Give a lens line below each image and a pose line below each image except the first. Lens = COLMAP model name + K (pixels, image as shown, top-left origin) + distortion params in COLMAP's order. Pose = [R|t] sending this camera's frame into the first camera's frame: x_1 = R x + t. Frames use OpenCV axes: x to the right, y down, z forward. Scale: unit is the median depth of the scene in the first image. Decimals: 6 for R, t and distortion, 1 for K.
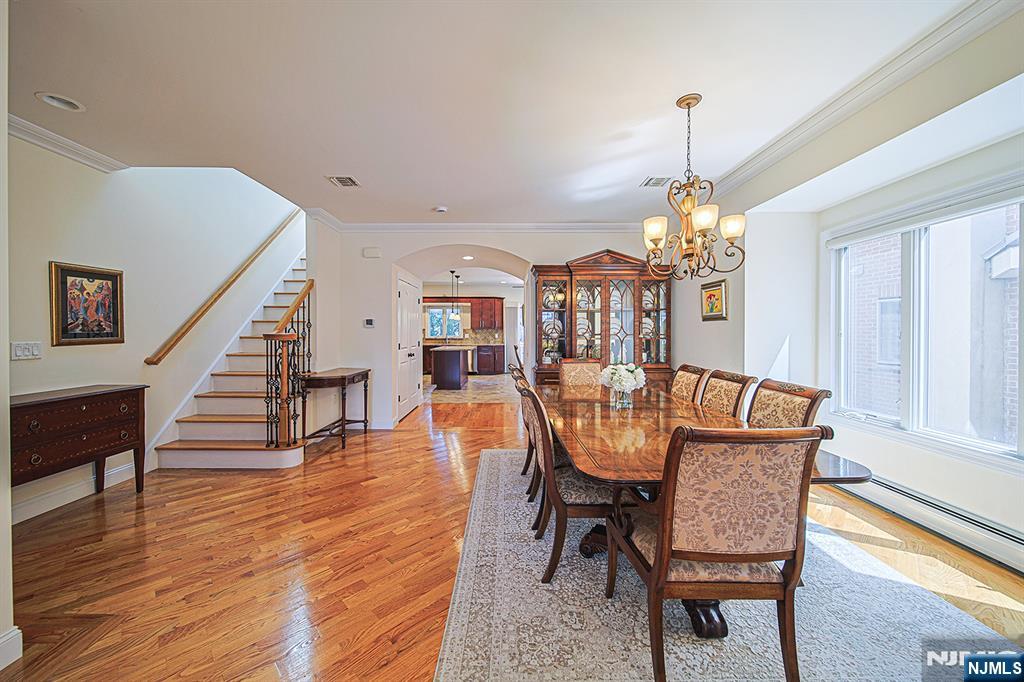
lens RADIAL K [[379.8, 0, 512.0], [0, 379.8, 341.0], [0, 0, 1]] dist [0.000256, -0.000001]
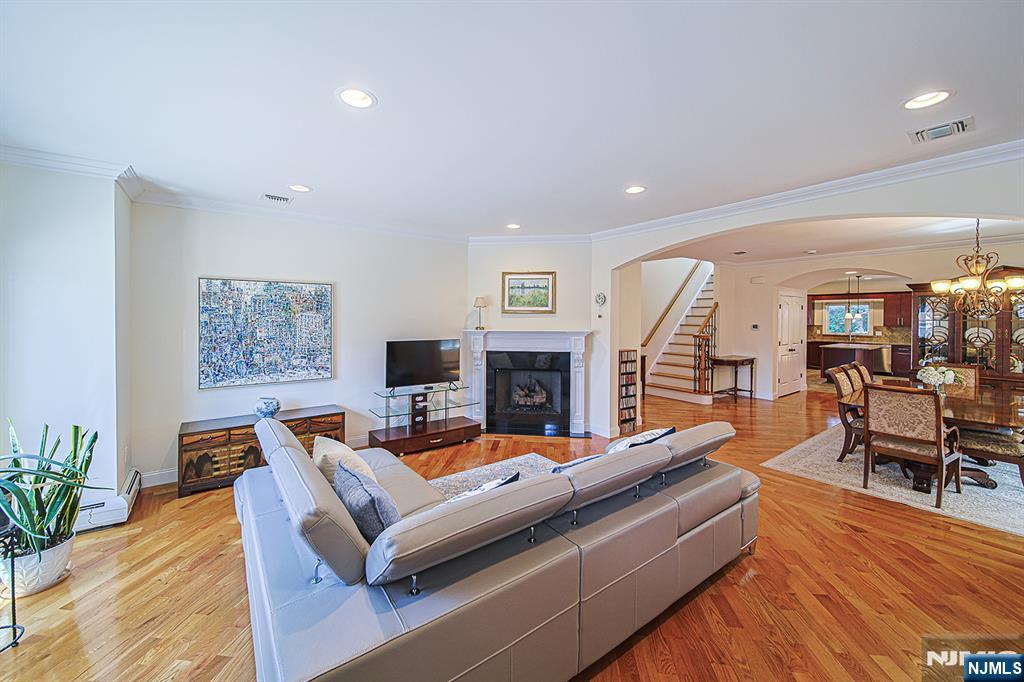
lens RADIAL K [[390.9, 0, 488.2], [0, 390.9, 319.4], [0, 0, 1]] dist [0.001174, 0.000135]
pose [[0.557912, 0.005125, -0.829884, 0.337579], [-0.022138, 0.999717, -0.008709, -0.043232], [0.829605, 0.023231, 0.557868, -0.785084]]
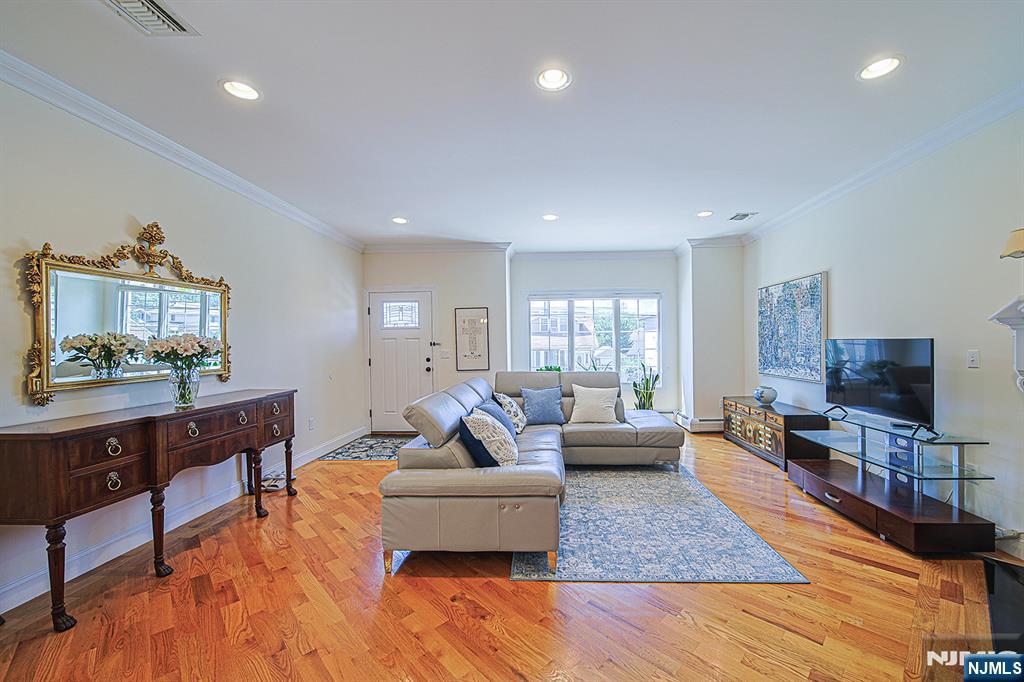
lens RADIAL K [[395.4, 0, 536.8], [0, 395.4, 343.6], [0, 0, 1]] dist [-0.000324, -0.000030]
pose [[-0.998955, 0.010979, 0.044372, -0.128501], [0.012166, 0.999573, 0.026566, -0.008272], [-0.044062, 0.027078, -0.998662, 0.332407]]
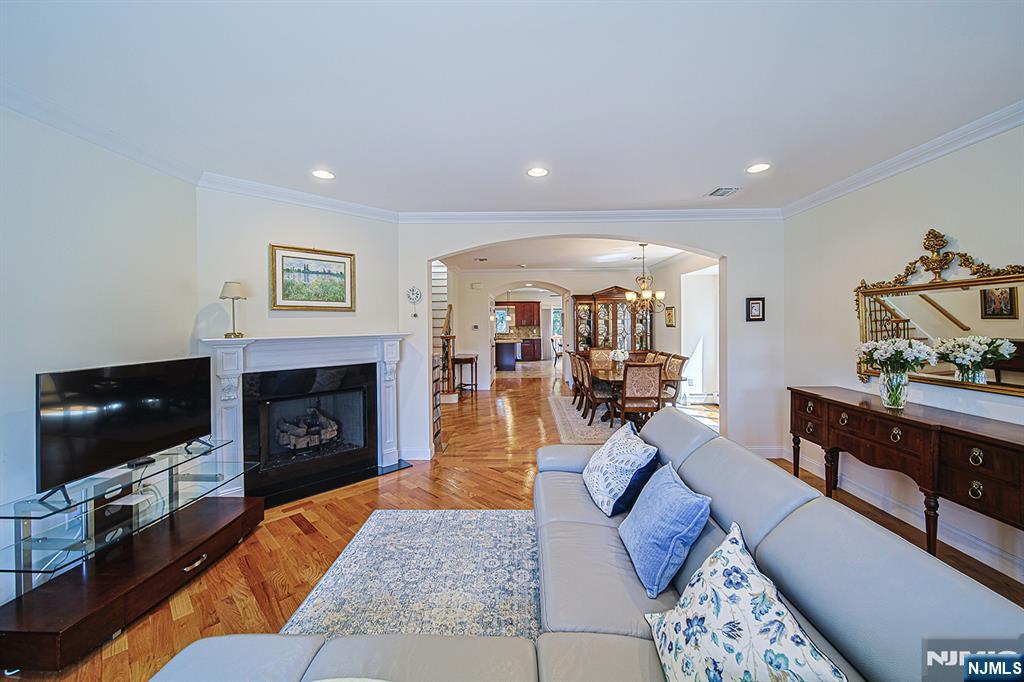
lens RADIAL K [[399.2, 0, 515.1], [0, 399.2, 327.4], [0, 0, 1]] dist [-0.000442, -0.000023]
pose [[0.999438, -0.008140, -0.032517, -0.148563], [0.007784, 0.999909, -0.011062, -0.028624], [0.032604, 0.010803, 0.999410, -0.826247]]
